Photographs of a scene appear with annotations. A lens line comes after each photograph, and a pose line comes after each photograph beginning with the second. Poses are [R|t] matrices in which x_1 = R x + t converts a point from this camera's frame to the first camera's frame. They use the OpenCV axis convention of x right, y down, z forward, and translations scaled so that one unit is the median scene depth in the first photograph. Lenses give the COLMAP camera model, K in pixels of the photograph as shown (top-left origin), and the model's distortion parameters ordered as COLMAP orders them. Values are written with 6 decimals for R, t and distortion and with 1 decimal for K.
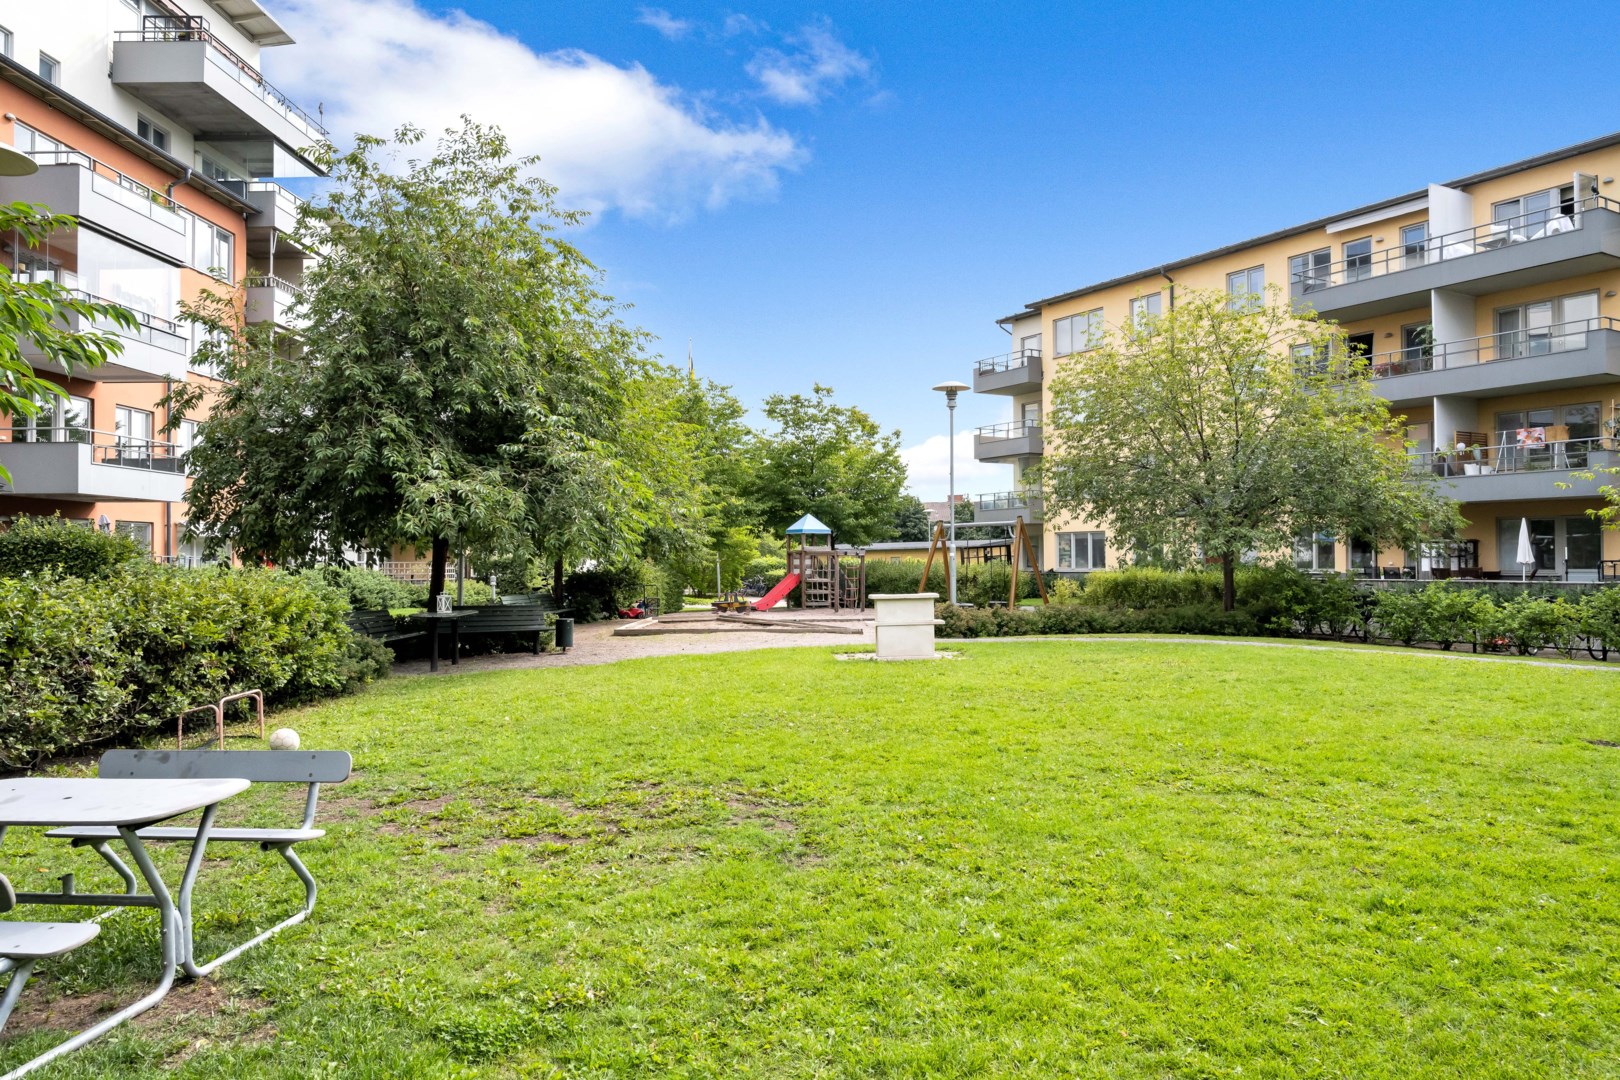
lens RADIAL K [[1096.4, 0, 812.6], [0, 1096.4, 546.6], [0, 0, 1]] dist [-0.003454, 0.001456]
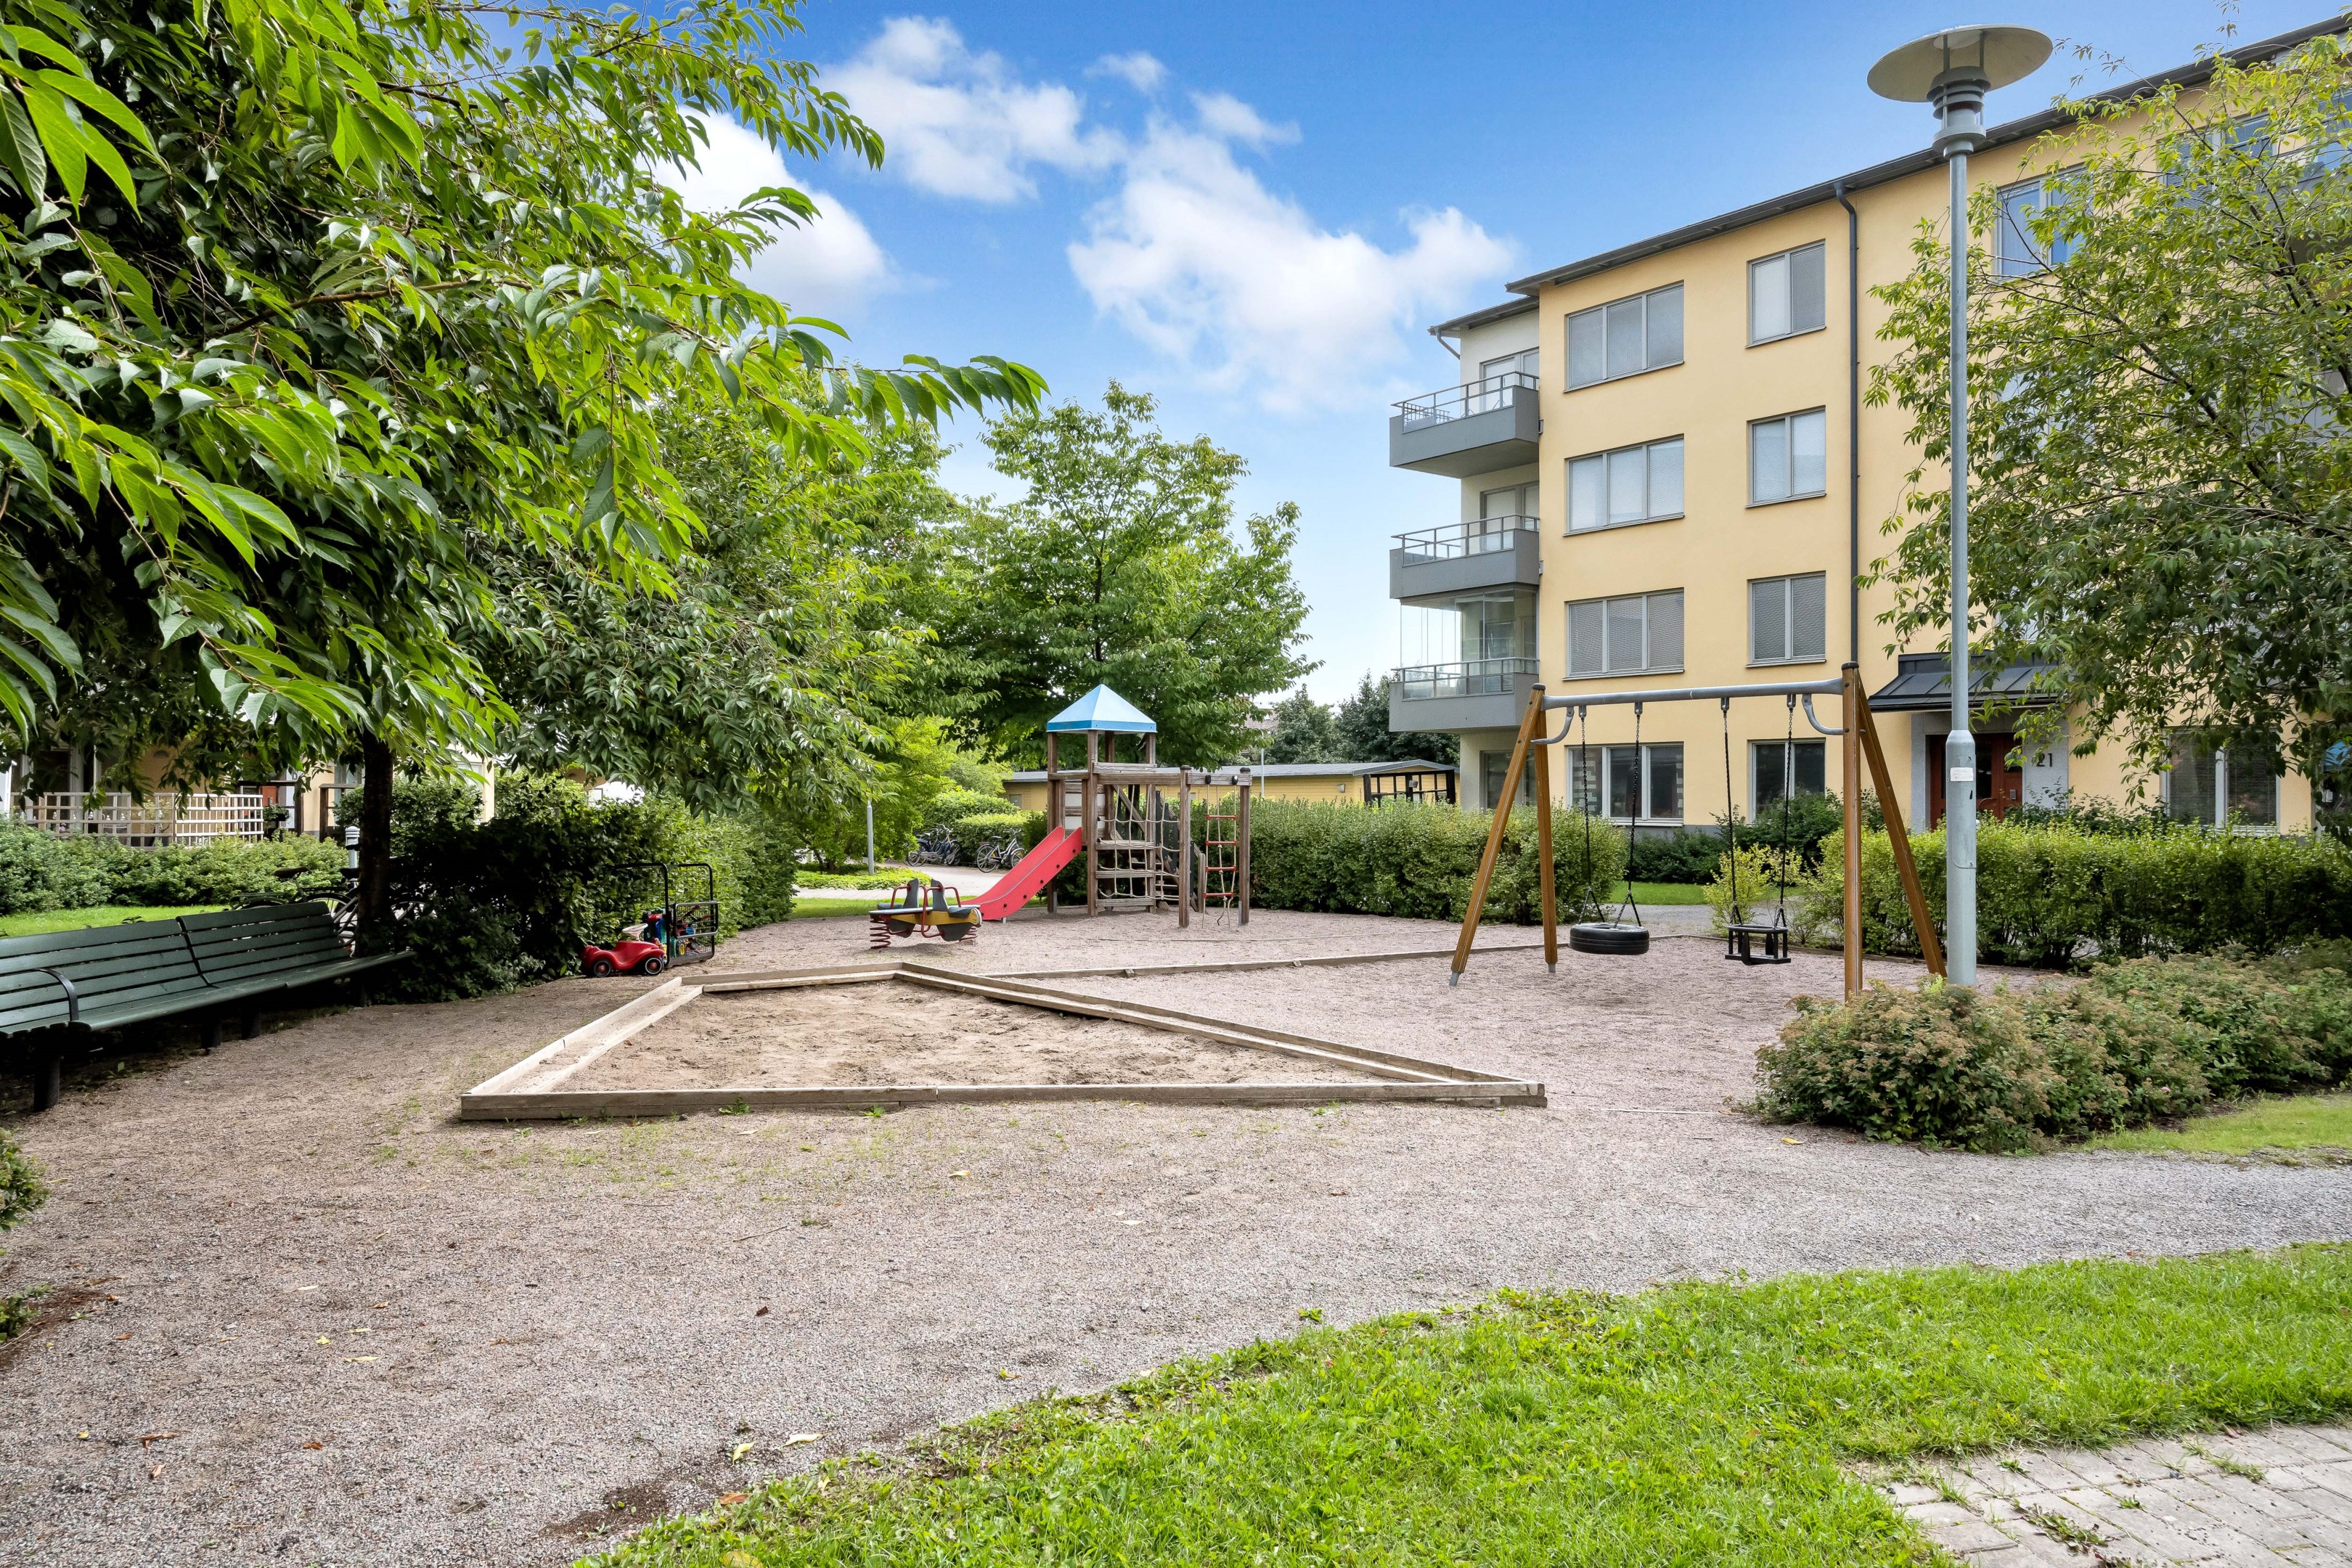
lens RADIAL K [[1591.8, 0, 1169.0], [0, 1591.8, 777.5], [0, 0, 1]] dist [-0.003454, 0.001456]
pose [[0.993868, 0.011169, 0.110008, -0.041035], [-0.011091, 0.999938, -0.001316, 0.005162], [-0.110016, 0.000088, 0.993930, 0.366620]]
